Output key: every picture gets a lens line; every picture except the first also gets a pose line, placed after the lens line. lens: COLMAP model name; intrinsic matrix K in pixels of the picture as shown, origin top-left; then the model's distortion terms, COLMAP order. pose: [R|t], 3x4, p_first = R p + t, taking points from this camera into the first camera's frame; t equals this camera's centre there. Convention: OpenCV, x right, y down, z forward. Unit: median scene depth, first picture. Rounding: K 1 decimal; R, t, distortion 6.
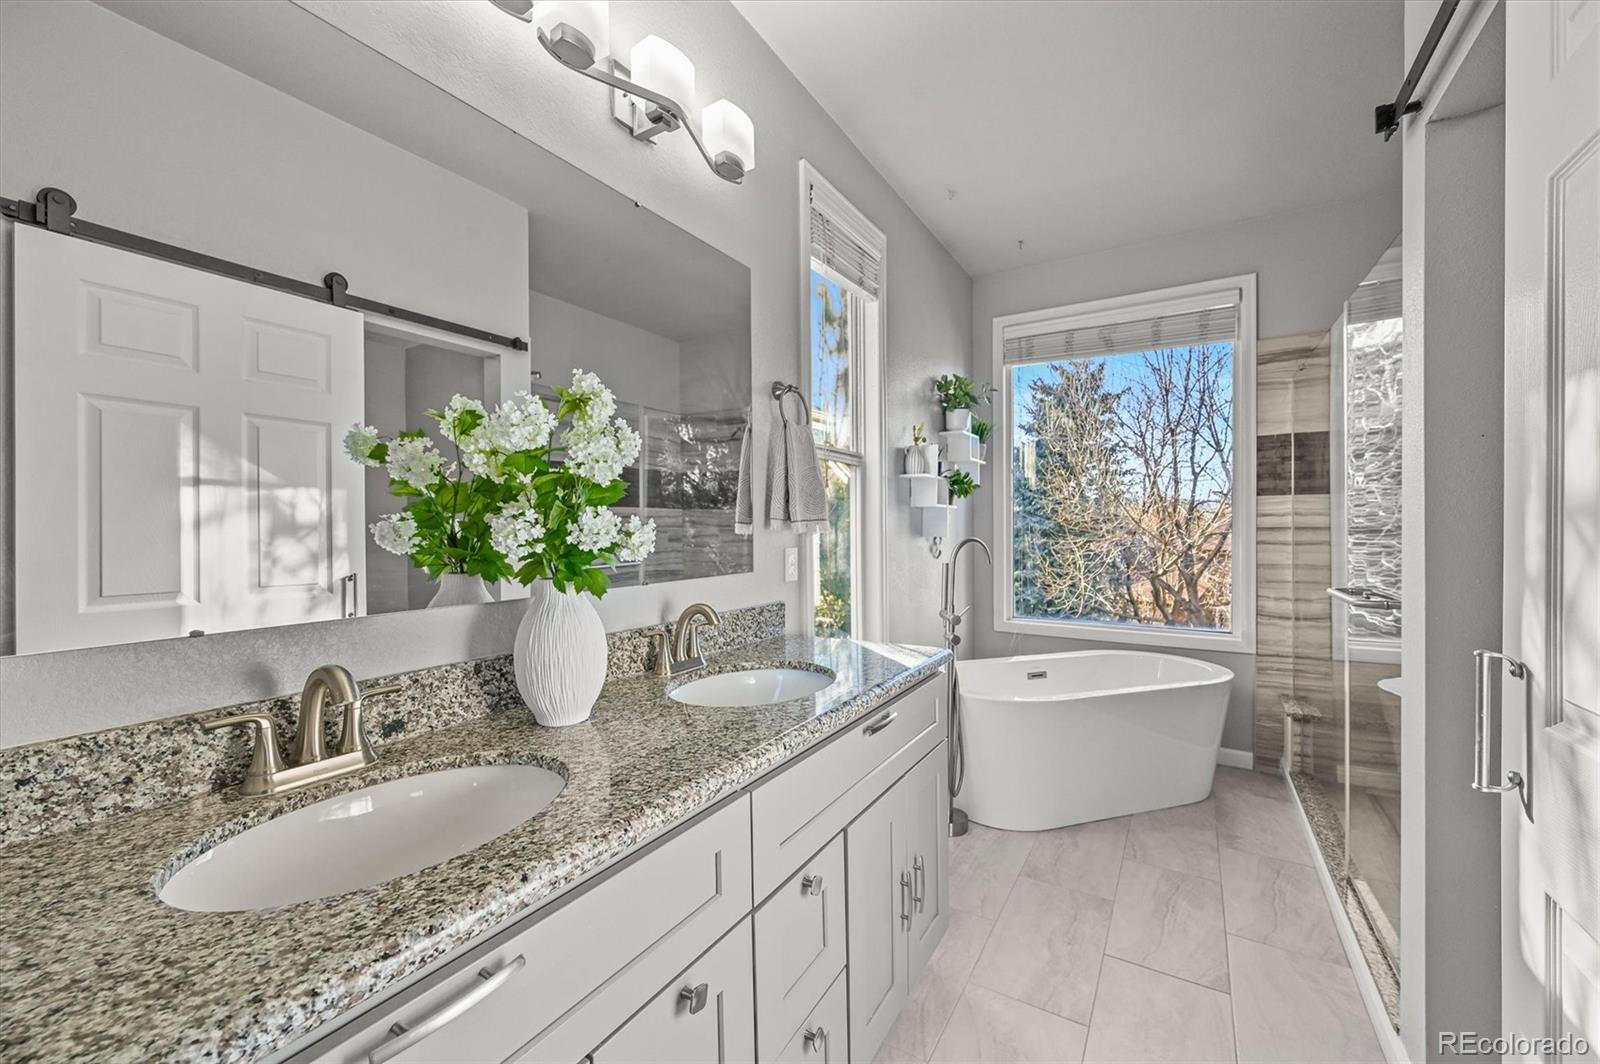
lens RADIAL K [[624.5, 0, 803.3], [0, 624.5, 534.5], [0, 0, 1]] dist [-0.000968, 0.000306]
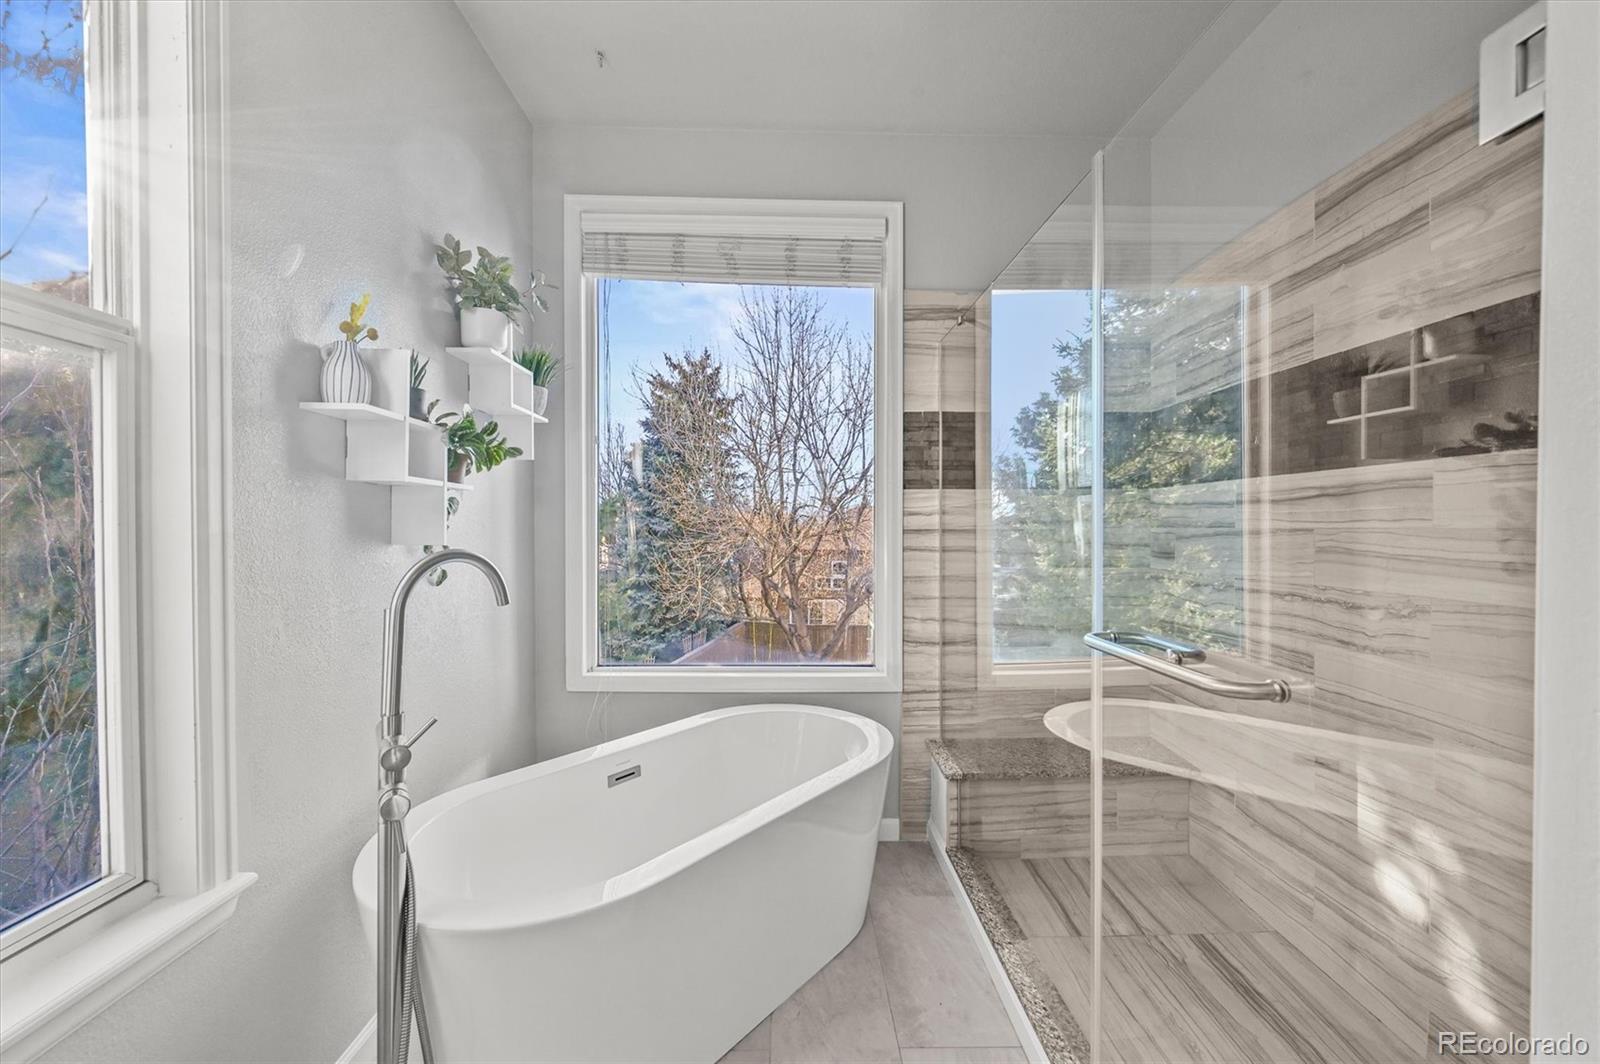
lens RADIAL K [[624.5, 0, 803.3], [0, 624.5, 534.5], [0, 0, 1]] dist [-0.000968, 0.000306]
pose [[0.834491, 0.000519, 0.551021, 0.193271], [0.000632, 0.999998, -0.001899, -0.003637], [-0.551021, 0.001933, 0.834489, 0.419476]]
